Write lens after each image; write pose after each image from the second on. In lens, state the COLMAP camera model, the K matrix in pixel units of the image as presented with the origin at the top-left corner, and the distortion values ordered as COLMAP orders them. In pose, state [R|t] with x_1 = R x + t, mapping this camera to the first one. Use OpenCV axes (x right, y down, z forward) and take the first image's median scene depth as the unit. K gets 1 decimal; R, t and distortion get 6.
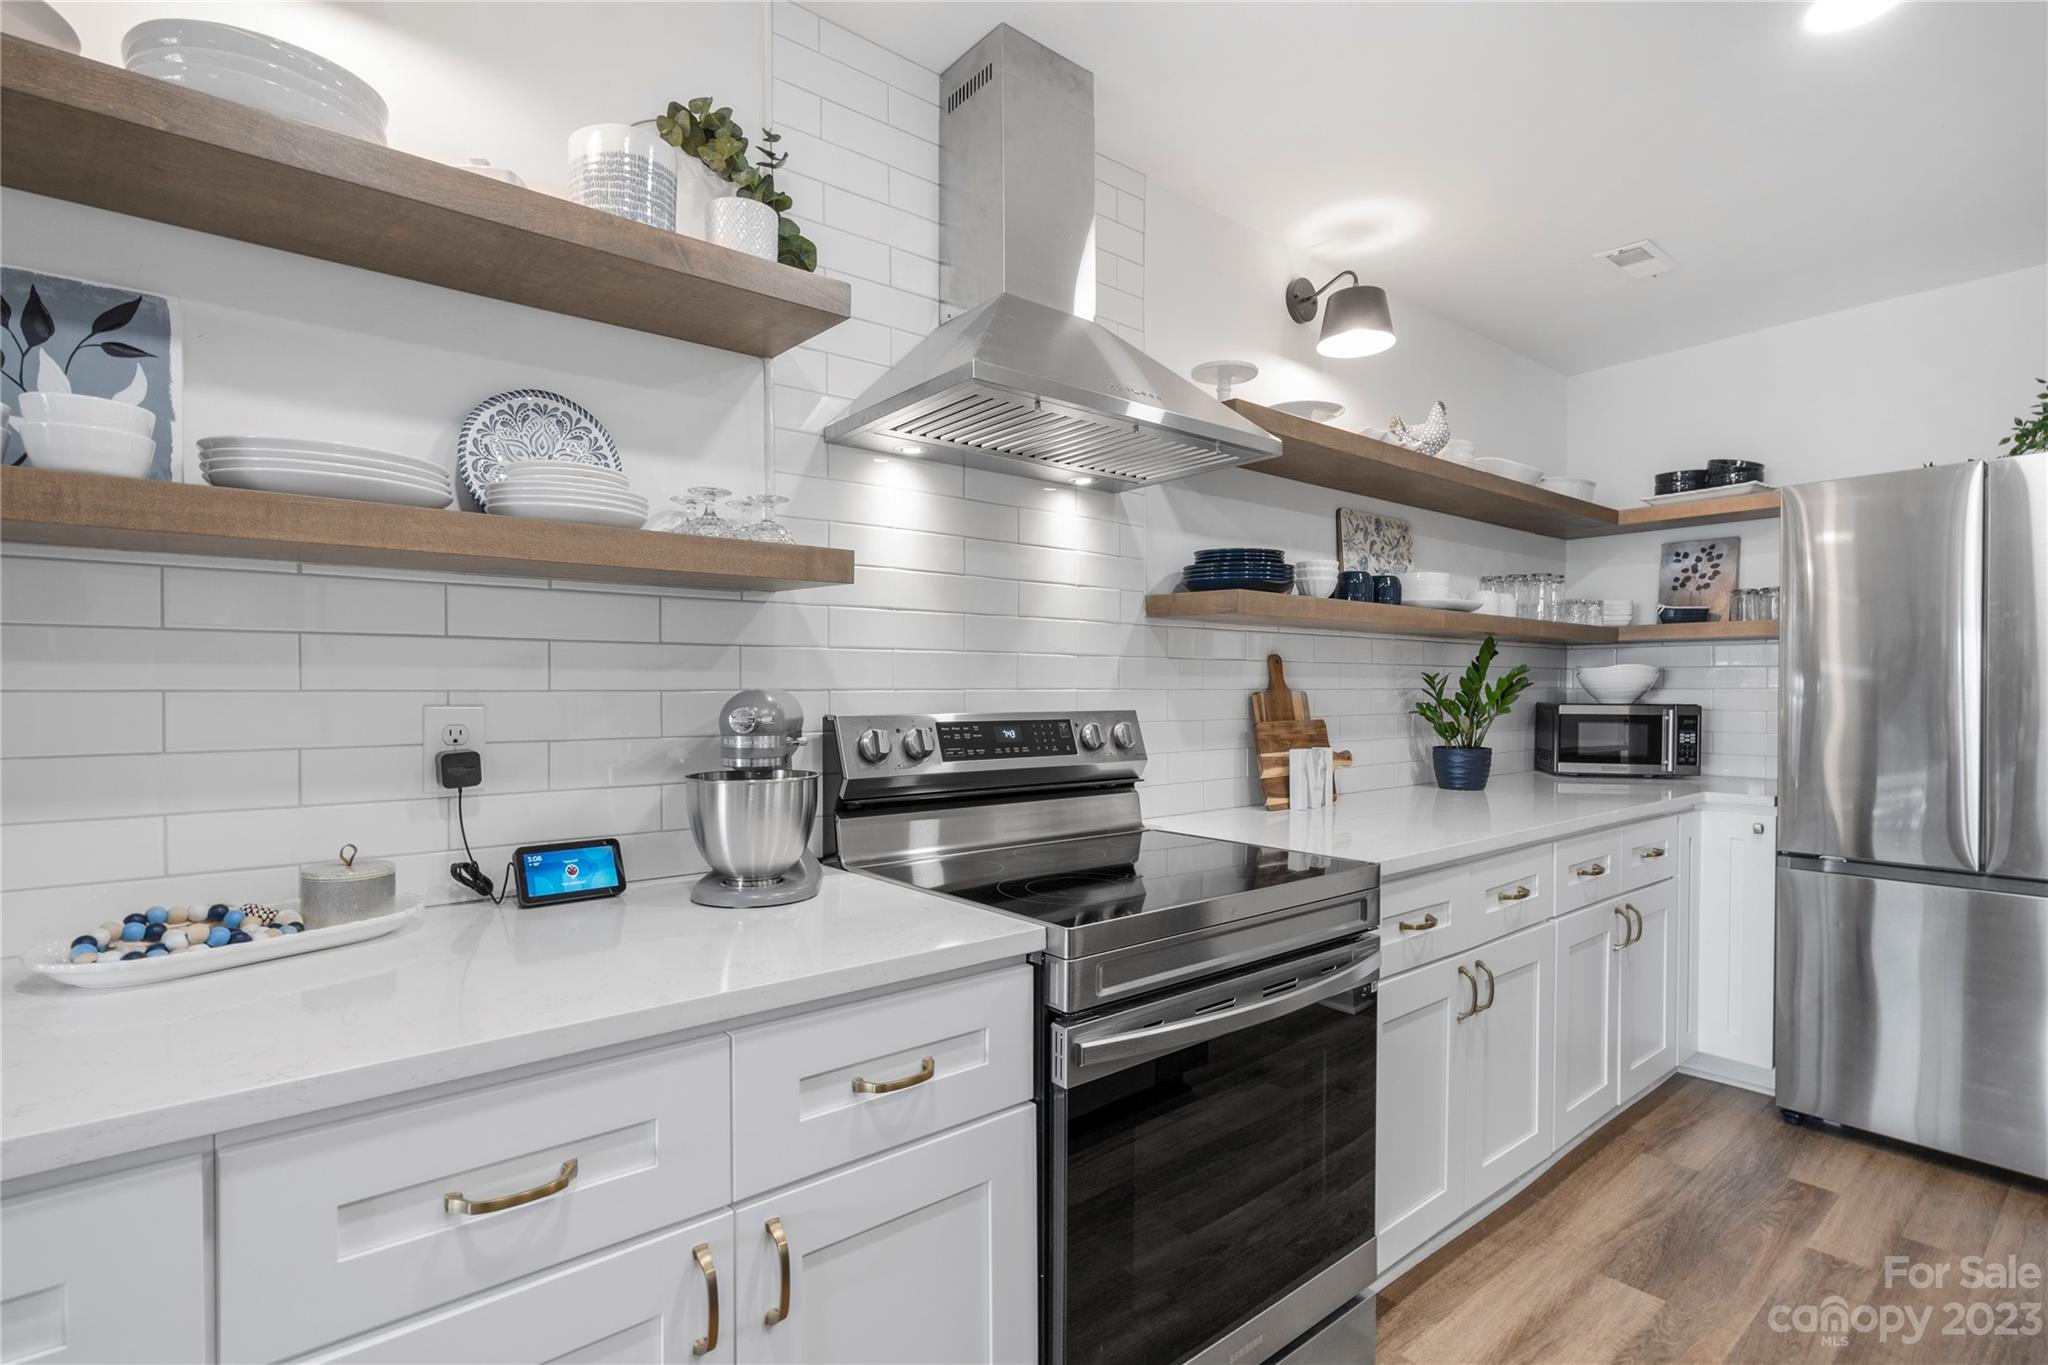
lens RADIAL K [[966.4, 0, 1005.7], [0, 966.4, 701.6], [0, 0, 1]] dist [-0.002368, -0.000405]
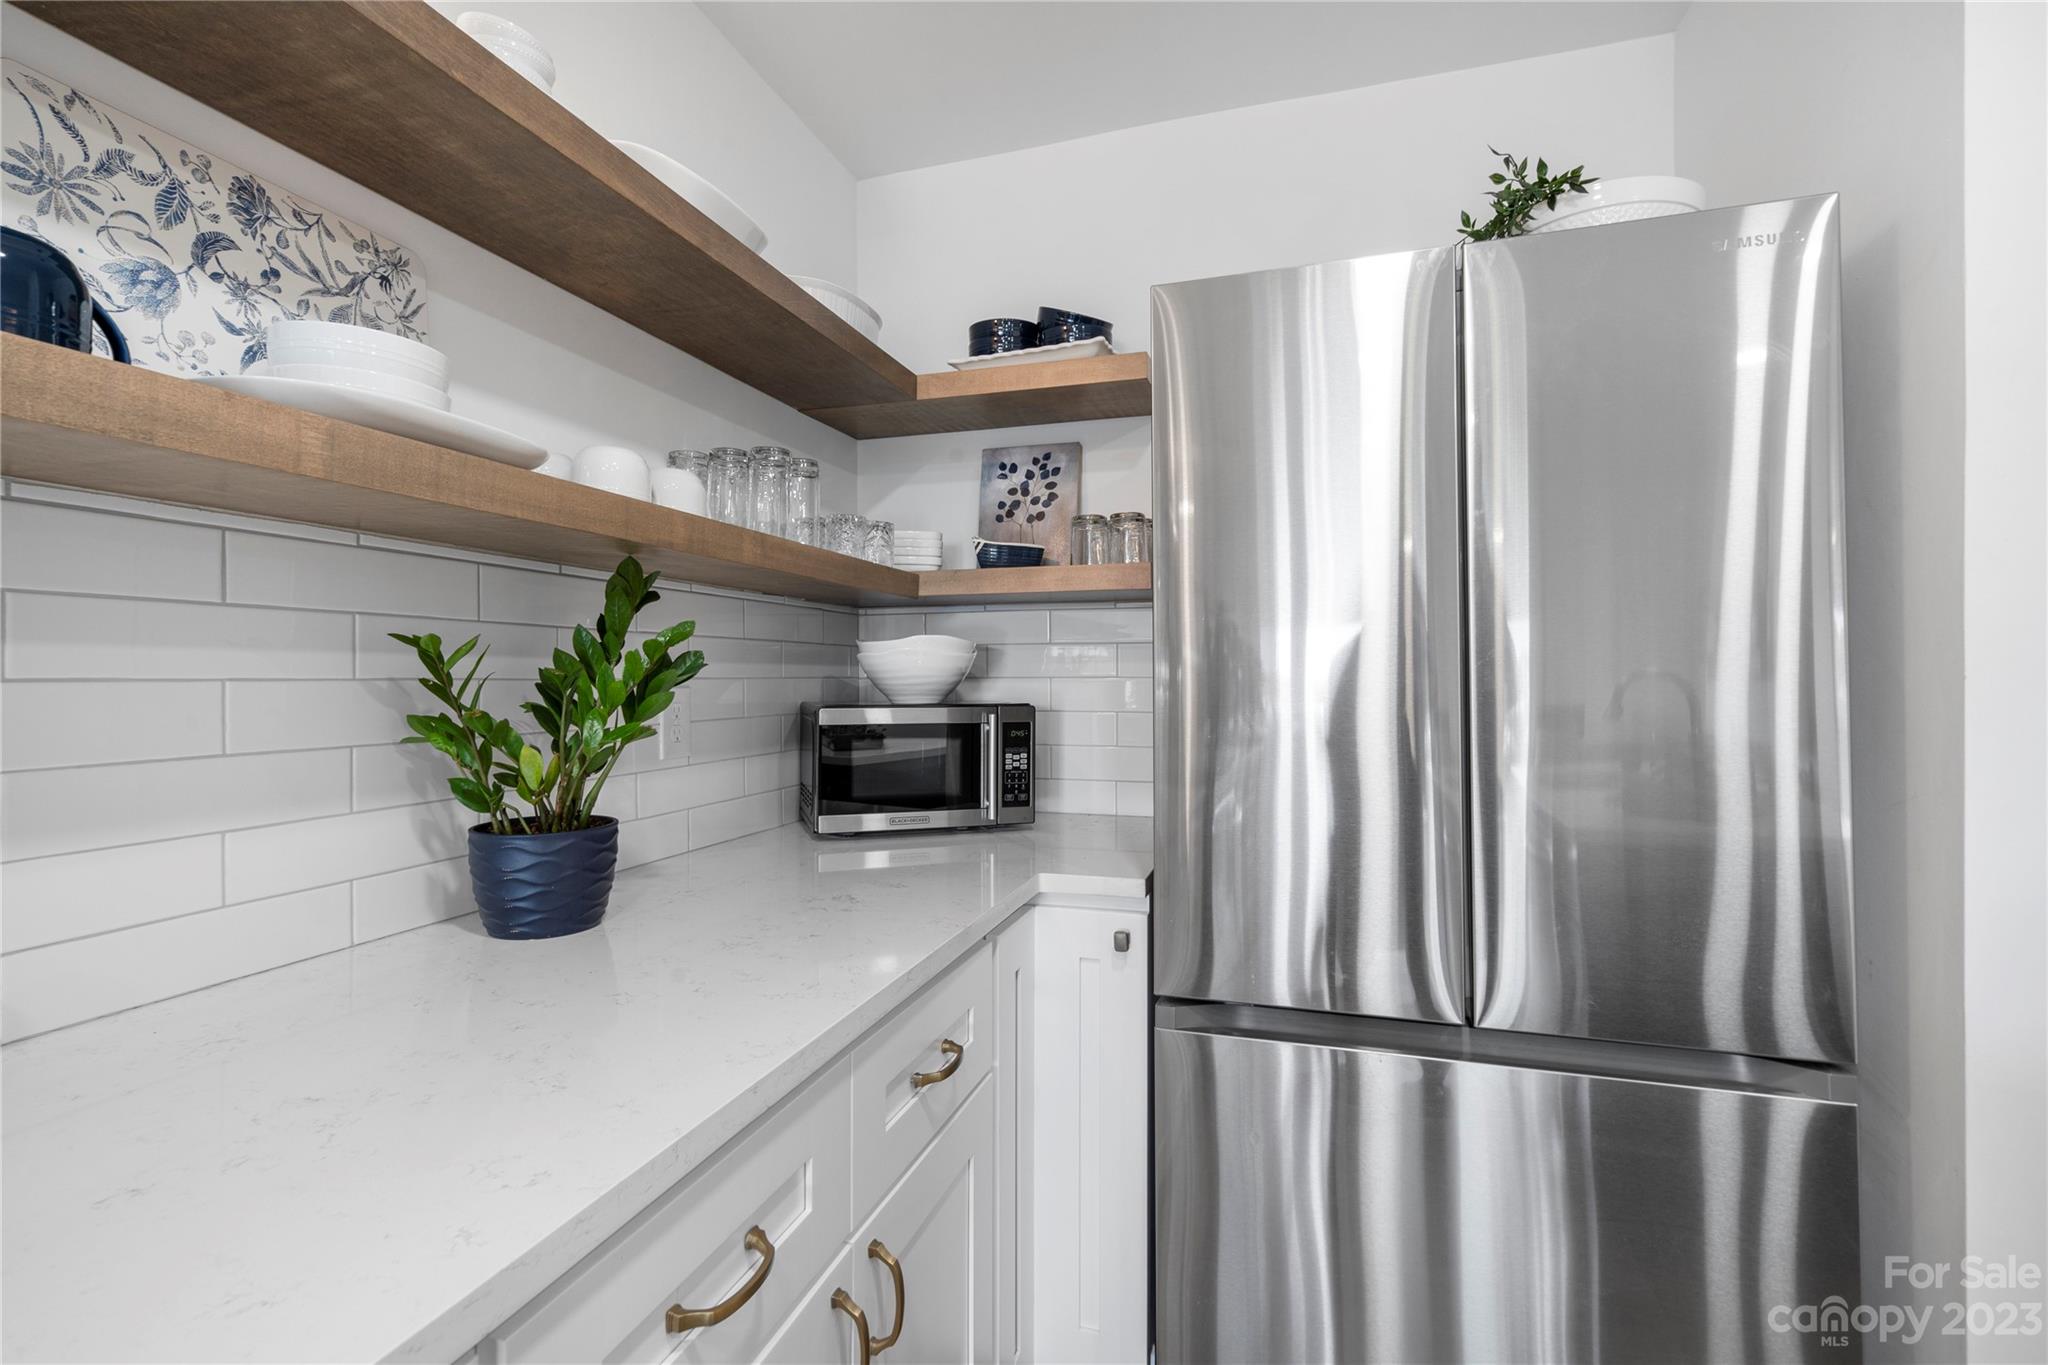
lens RADIAL K [[946.1, 0, 1025.9], [0, 946.1, 671.6], [0, 0, 1]] dist [-0.001973, 0.001070]
pose [[0.824334, 0.001919, 0.566101, 0.446954], [0.011462, 0.999733, -0.020080, -0.006270], [-0.565988, 0.023041, 0.824092, 0.603736]]
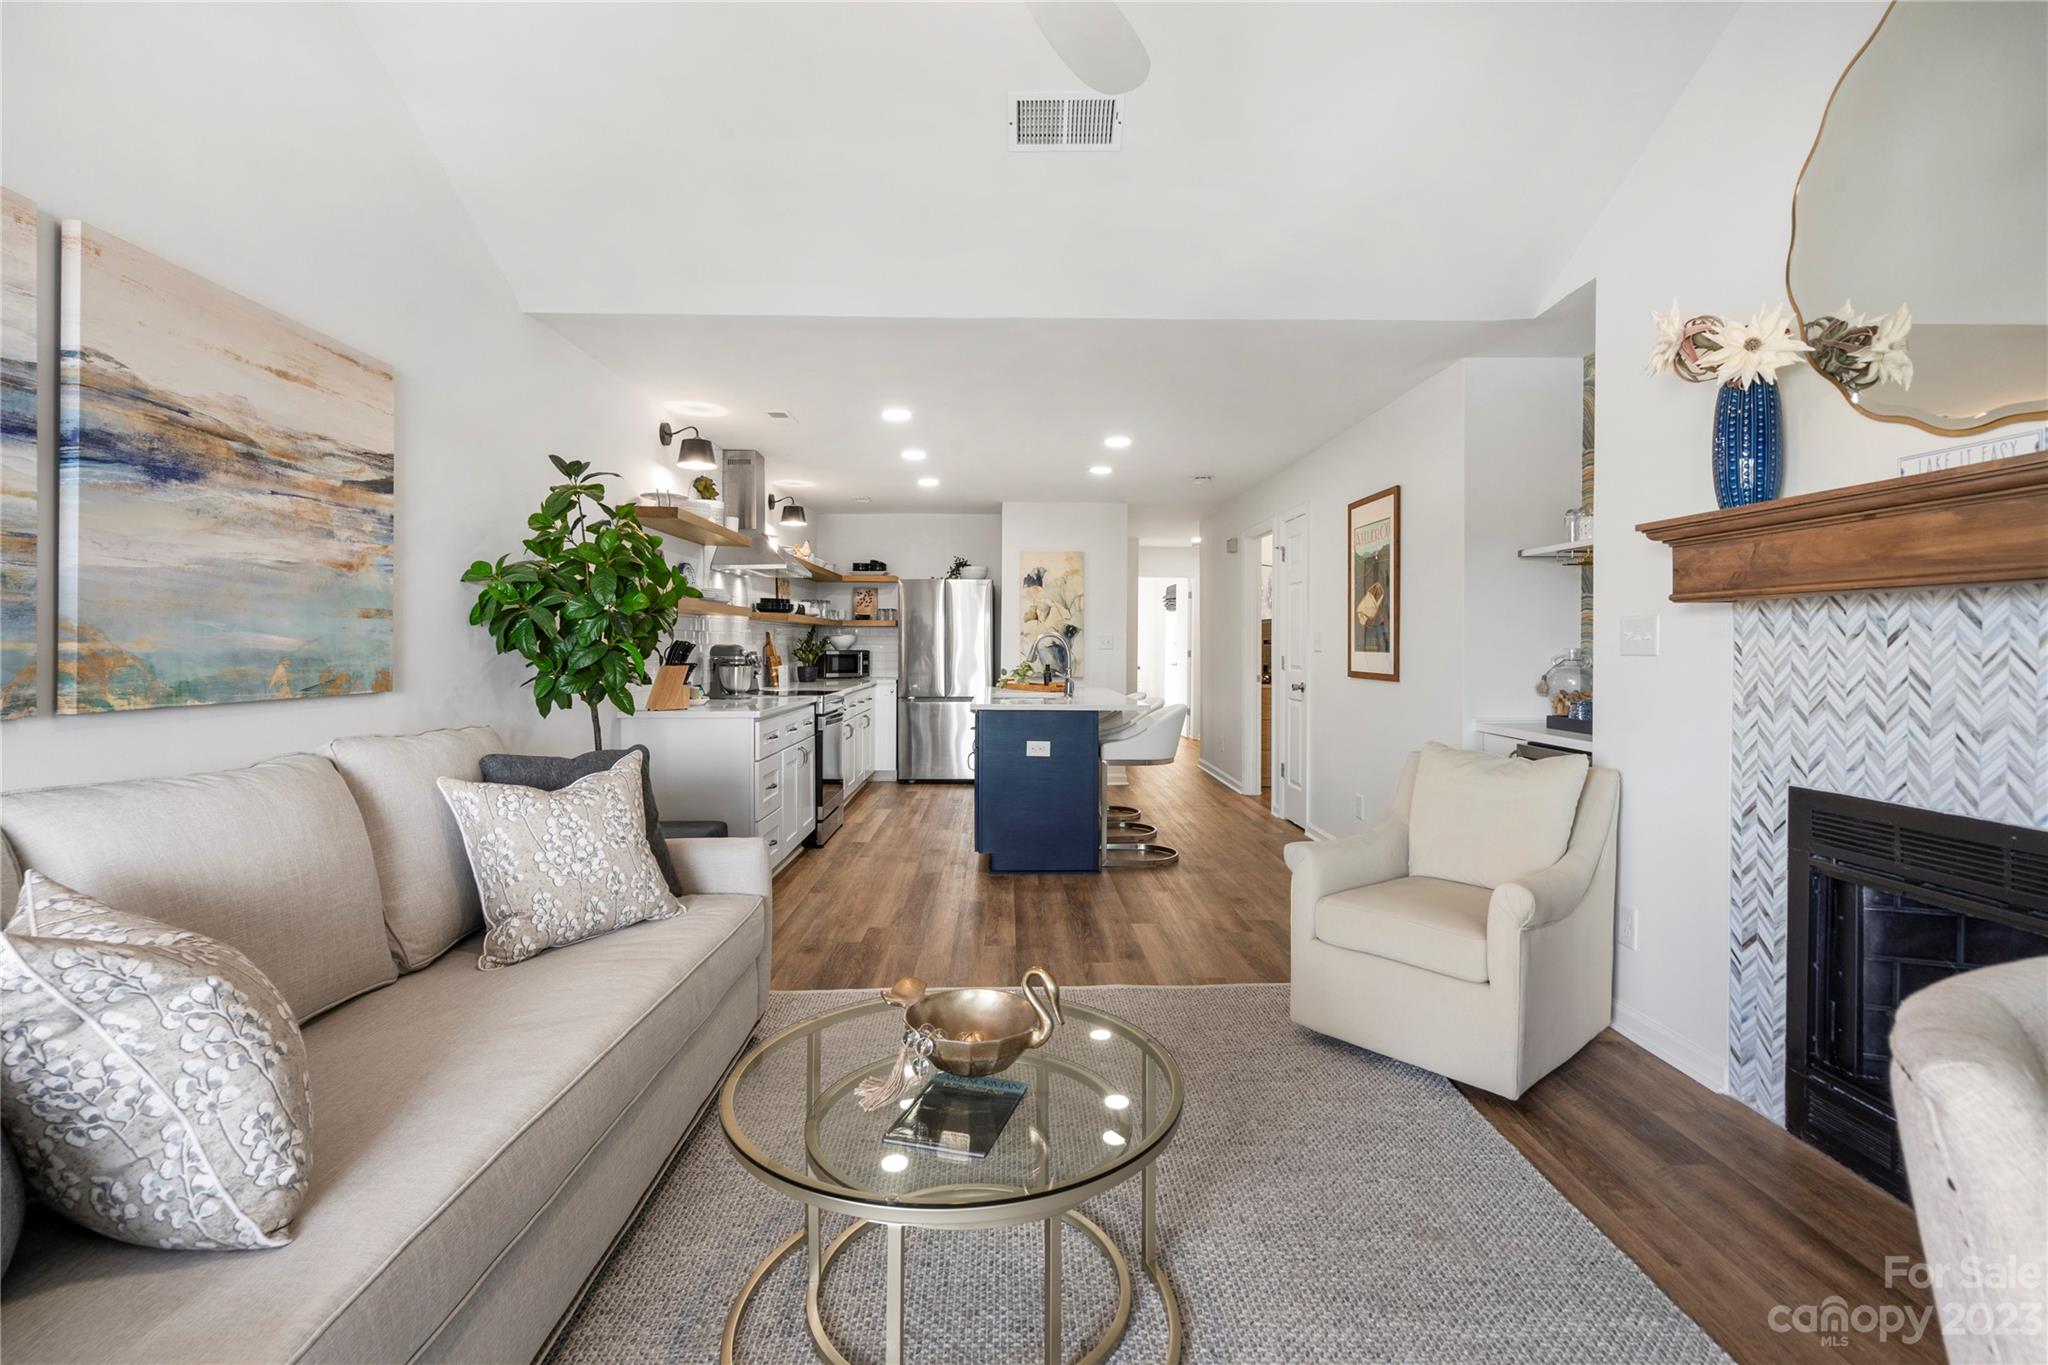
lens RADIAL K [[955.4, 0, 1018.2], [0, 955.4, 641.7], [0, 0, 1]] dist [-0.001407, 0.000167]
pose [[0.615944, 0.003157, 0.787783, -1.341210], [0.010733, 0.999866, -0.012399, 0.019280], [-0.787717, 0.016092, 0.615828, -1.161636]]
